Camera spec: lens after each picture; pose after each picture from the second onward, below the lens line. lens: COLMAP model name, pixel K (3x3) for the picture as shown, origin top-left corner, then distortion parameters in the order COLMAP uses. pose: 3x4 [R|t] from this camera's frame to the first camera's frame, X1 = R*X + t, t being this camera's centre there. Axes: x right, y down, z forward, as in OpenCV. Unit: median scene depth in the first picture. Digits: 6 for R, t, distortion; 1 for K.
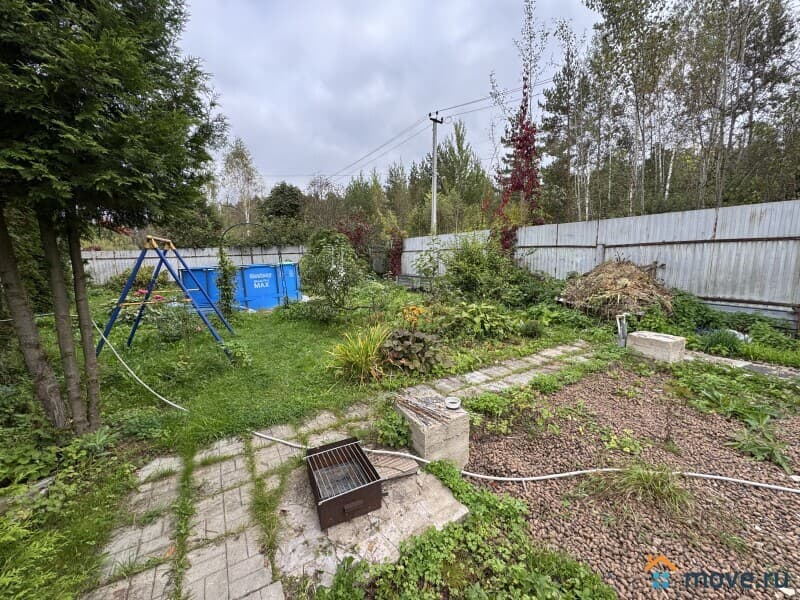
lens RADIAL K [[317.5, 0, 401.0], [0, 317.5, 301.4], [0, 0, 1]] dist [-0.004675, 0.000322]
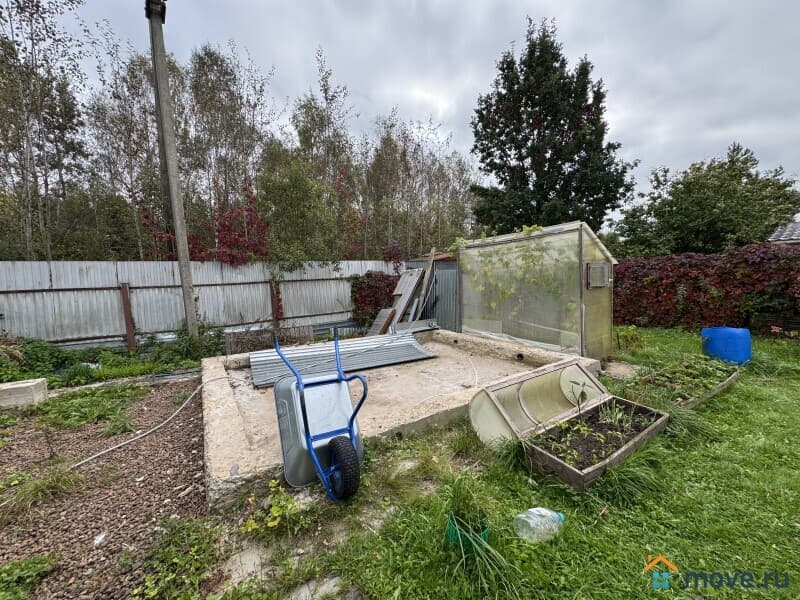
lens RADIAL K [[317.5, 0, 401.0], [0, 317.5, 301.4], [0, 0, 1]] dist [-0.004675, 0.000322]
pose [[-0.038789, -0.039350, 0.998472, -0.195802], [0.179325, 0.982728, 0.045695, 0.020377], [-0.983025, 0.180823, -0.031062, -0.191025]]
